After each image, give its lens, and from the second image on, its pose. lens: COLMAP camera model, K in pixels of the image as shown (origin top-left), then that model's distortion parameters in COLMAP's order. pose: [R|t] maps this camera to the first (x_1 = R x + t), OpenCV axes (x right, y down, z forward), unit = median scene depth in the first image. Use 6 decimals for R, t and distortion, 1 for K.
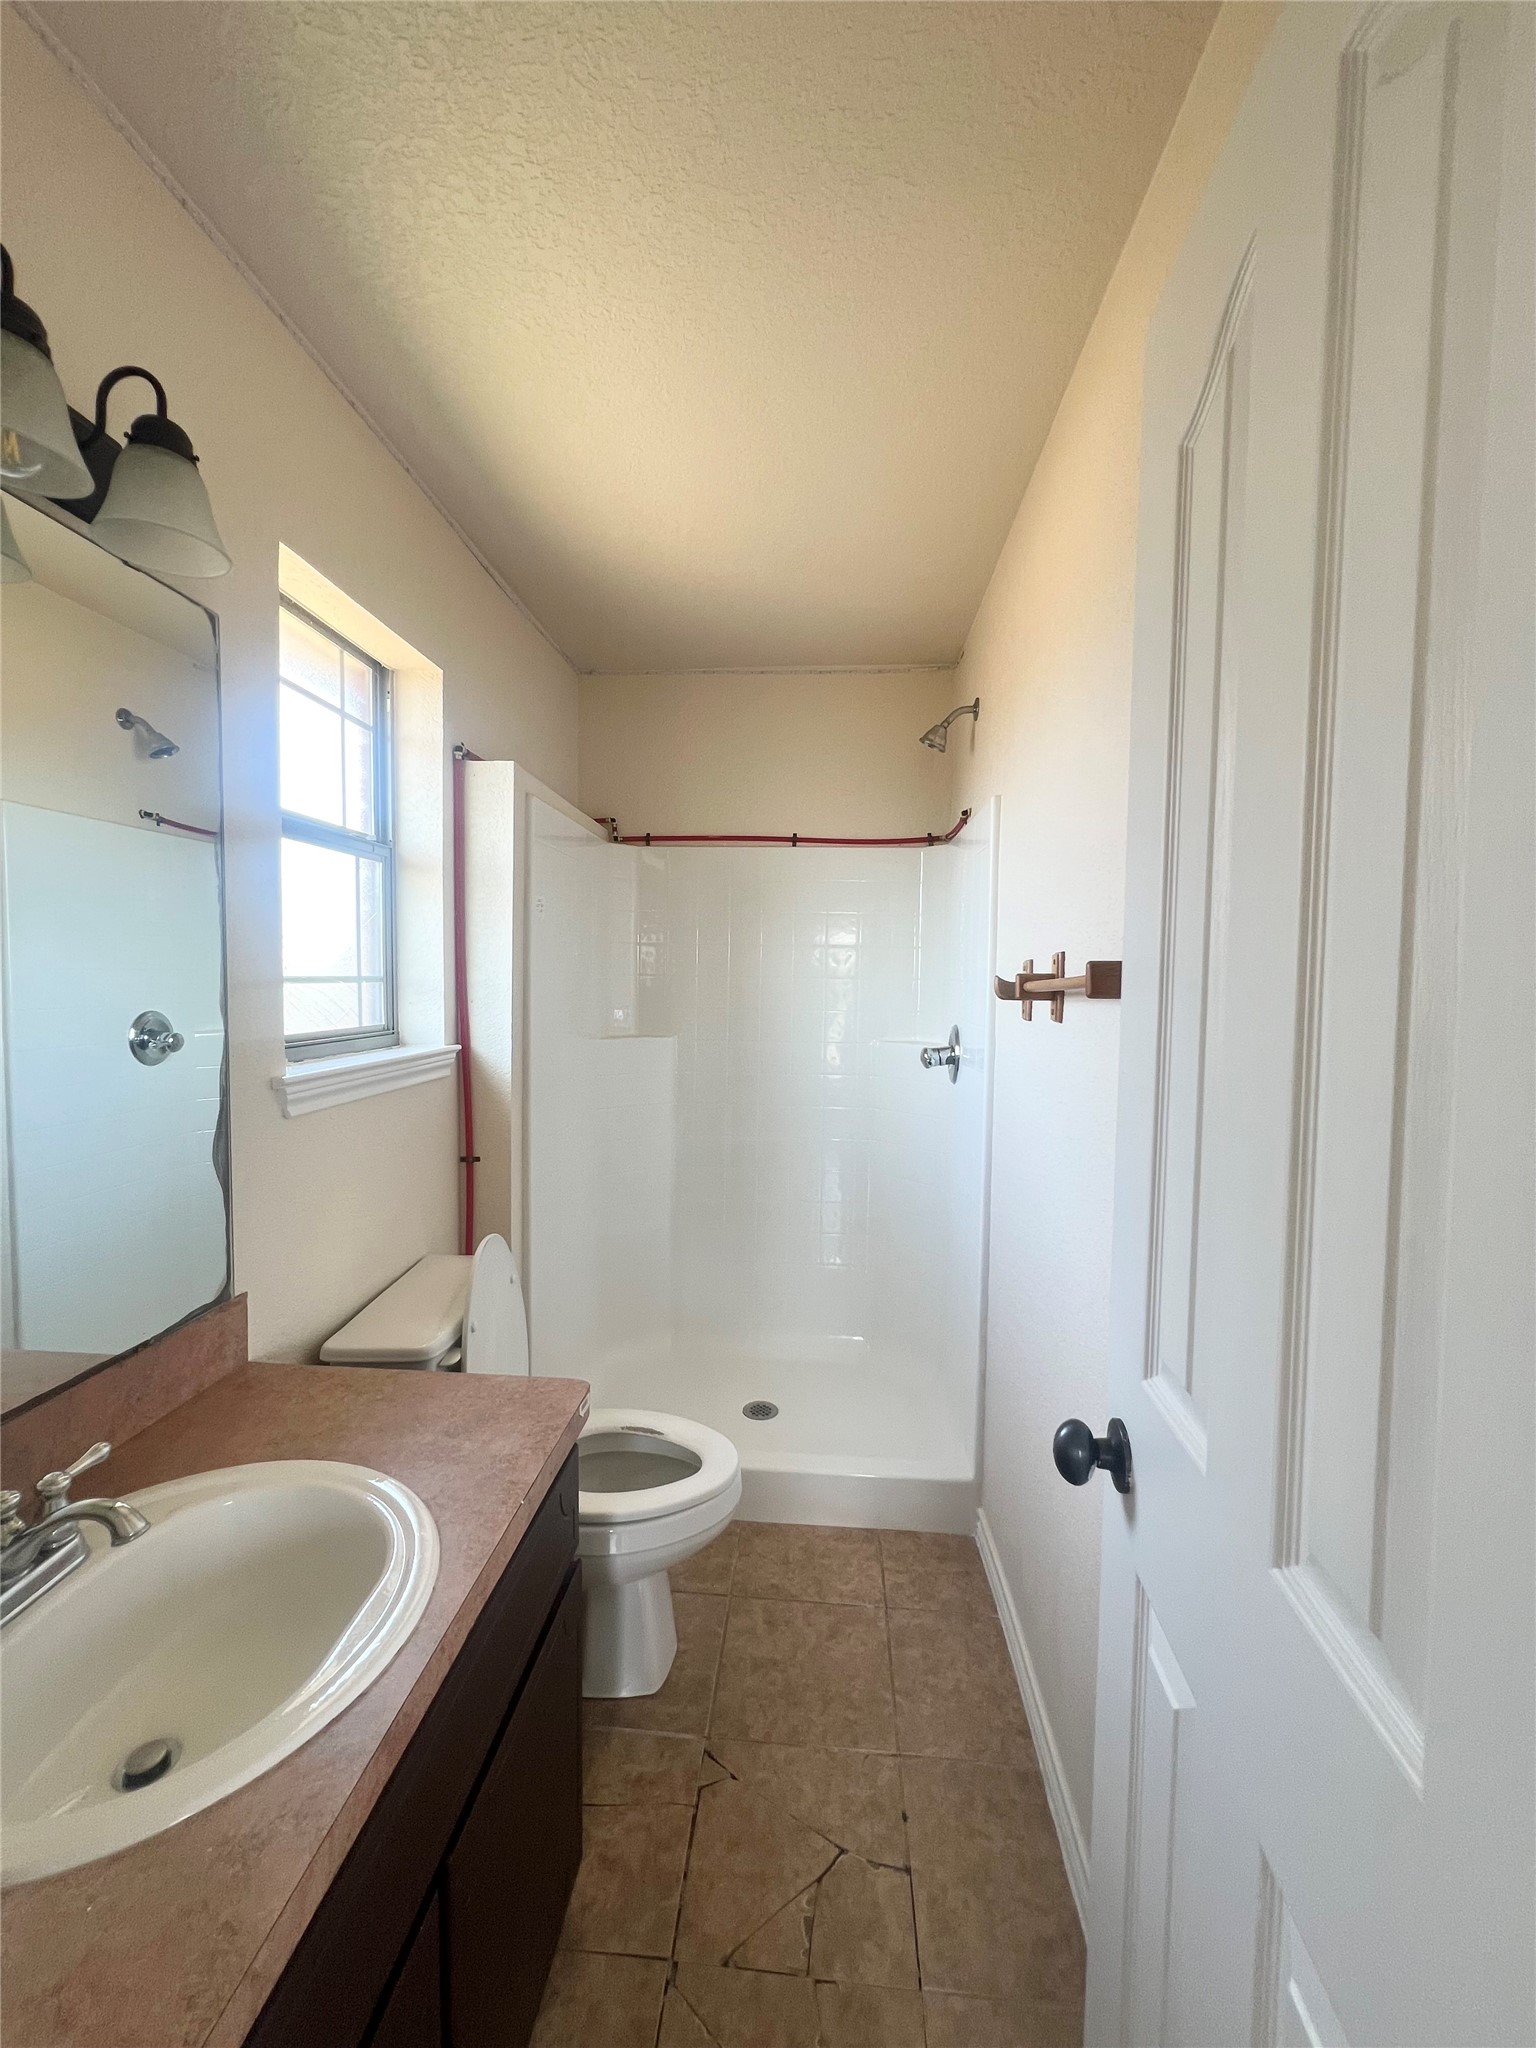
lens RADIAL K [[821.8, 0, 770.0], [0, 821.8, 1022.3], [0, 0, 1]] dist [-0.002349, -0.000095]
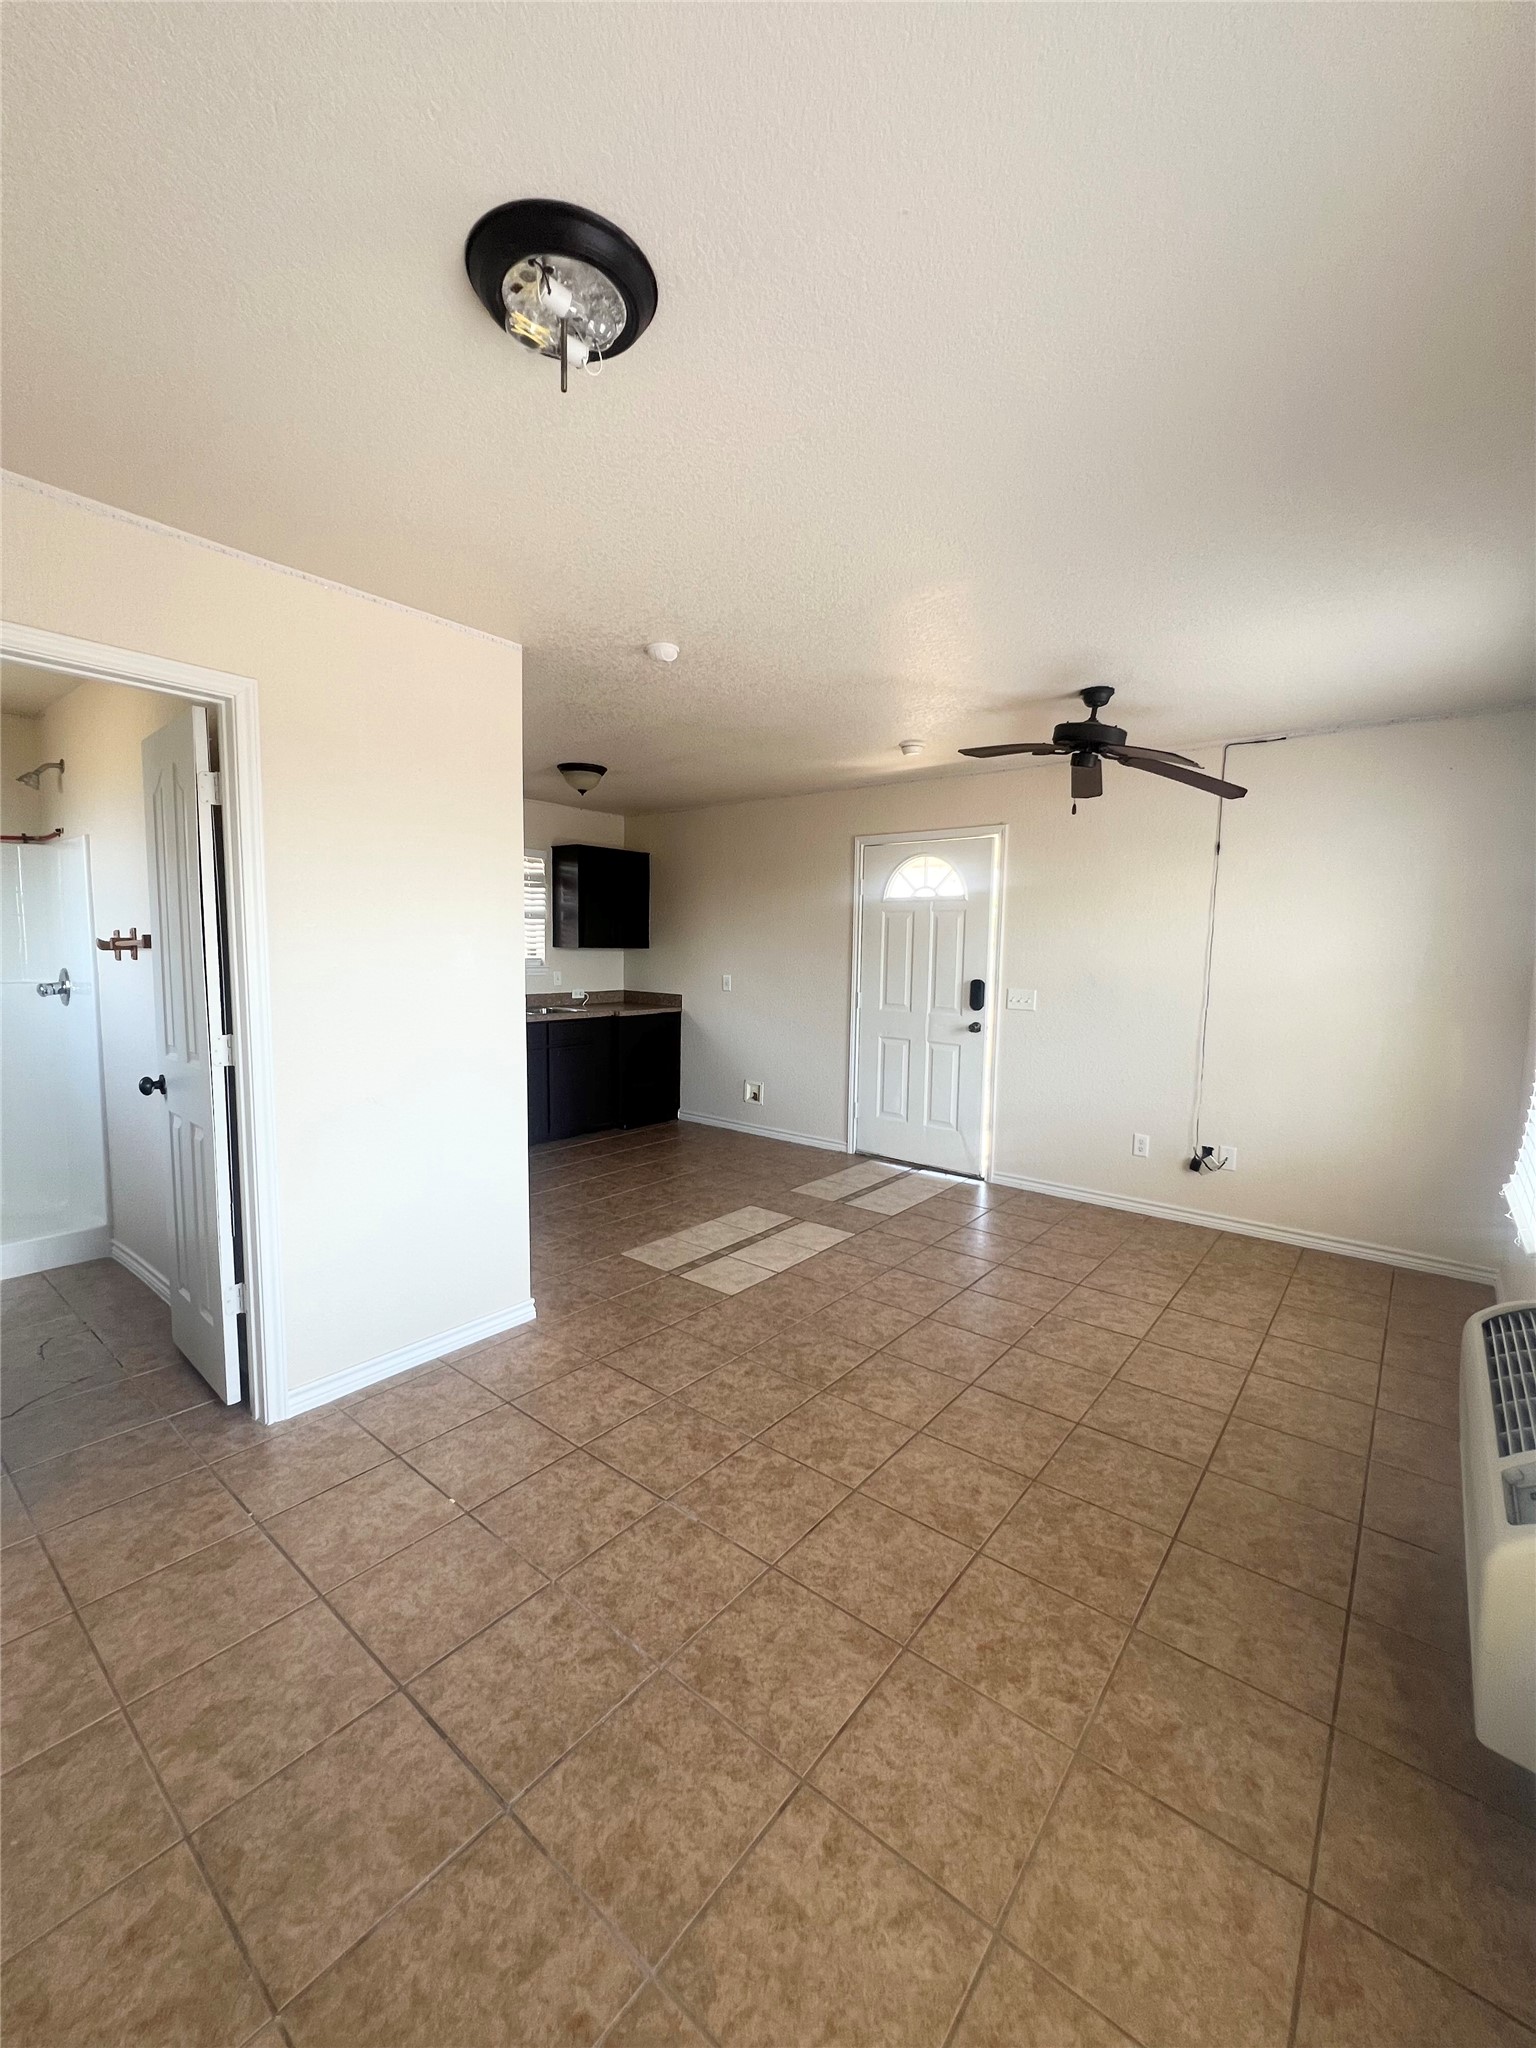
lens RADIAL K [[821.8, 0, 770.0], [0, 821.8, 1022.3], [0, 0, 1]] dist [-0.002349, -0.000095]
pose [[0.566667, -0.083842, 0.819670, -0.387327], [0.036837, 0.996393, 0.076452, 0.047443], [-0.823123, -0.013129, 0.567711, -1.274415]]
